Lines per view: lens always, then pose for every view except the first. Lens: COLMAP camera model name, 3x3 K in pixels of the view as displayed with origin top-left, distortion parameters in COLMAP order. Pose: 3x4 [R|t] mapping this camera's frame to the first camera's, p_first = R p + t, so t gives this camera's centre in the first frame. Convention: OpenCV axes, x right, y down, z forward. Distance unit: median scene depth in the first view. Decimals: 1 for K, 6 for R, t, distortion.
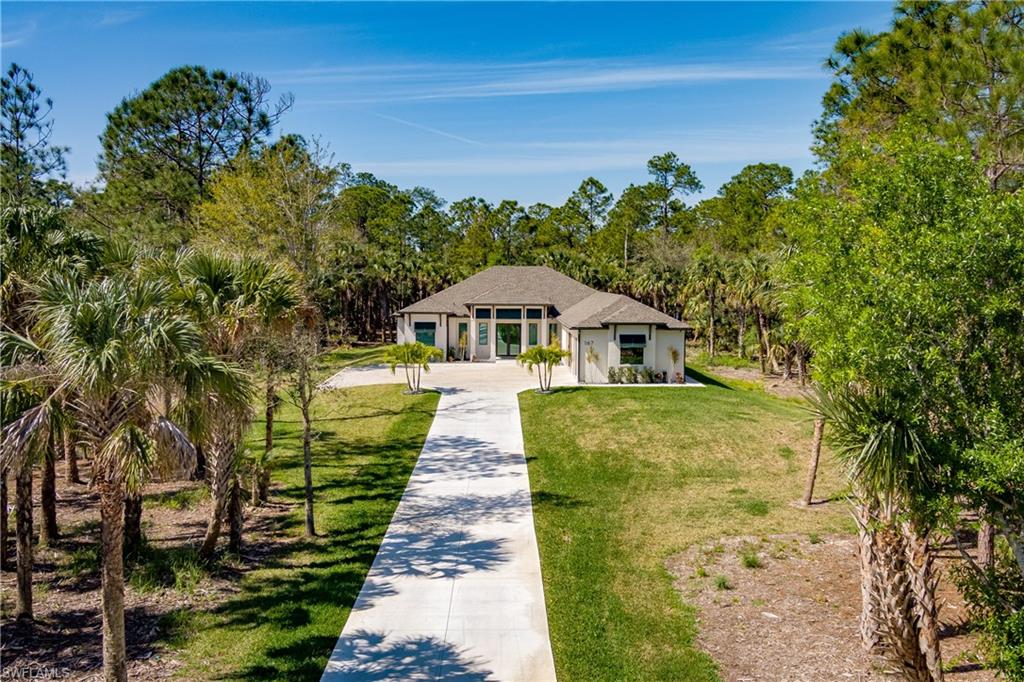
lens RADIAL K [[957.0, 0, 551.7], [0, 957.0, 340.9], [0, 0, 1]] dist [0.008460, -0.001746]
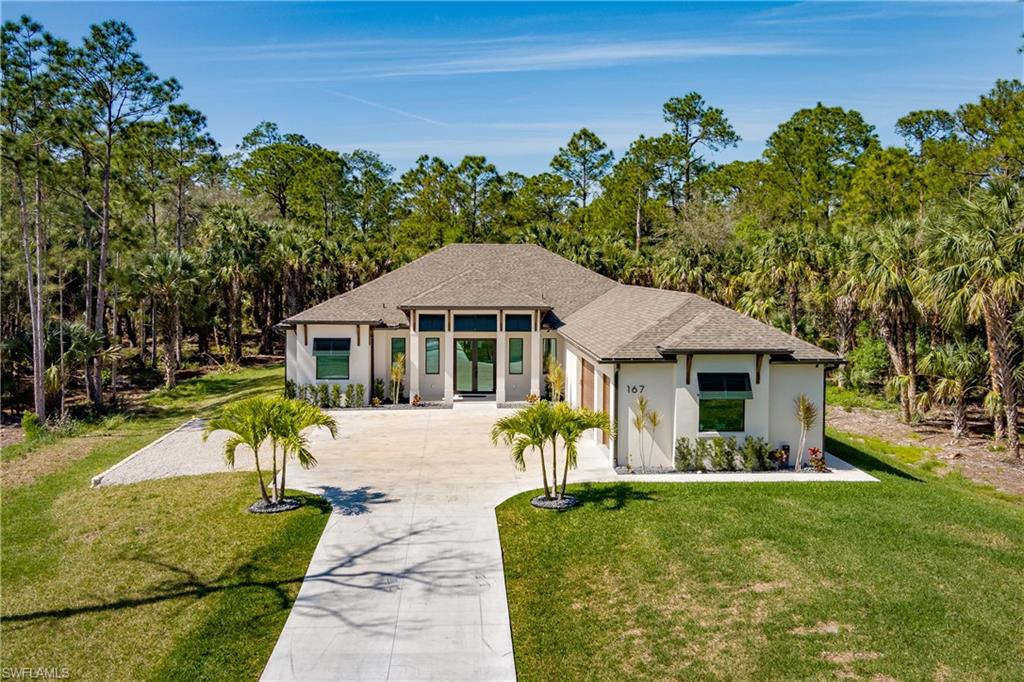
lens RADIAL K [[993.6, 0, 523.6], [0, 993.6, 339.0], [0, 0, 1]] dist [0.014605, -0.005448]
pose [[0.999980, -0.002361, 0.005837, -0.018855], [0.002314, 0.999966, 0.007958, -0.023370], [-0.005855, -0.007944, 0.999951, 0.389208]]
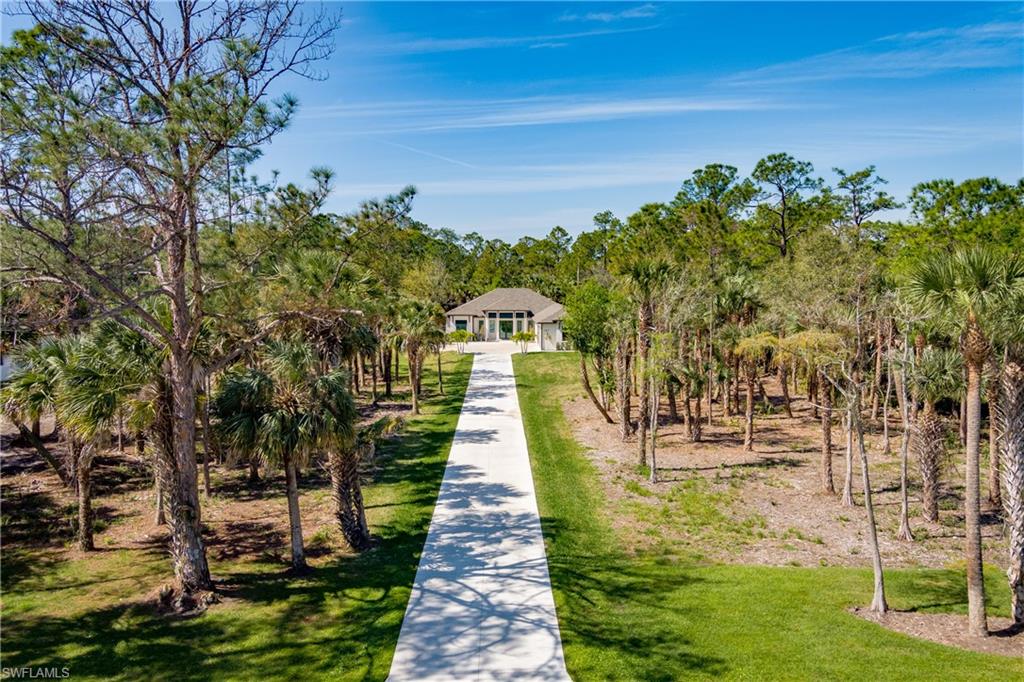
lens RADIAL K [[815.5, 0, 509.7], [0, 815.5, 408.6], [0, 0, 1]] dist [0.047920, -0.000297]
pose [[0.999232, -0.001792, -0.039145, 0.022908], [0.005280, 0.996001, 0.089187, 0.010201], [0.038828, -0.089325, 0.995245, -0.575349]]
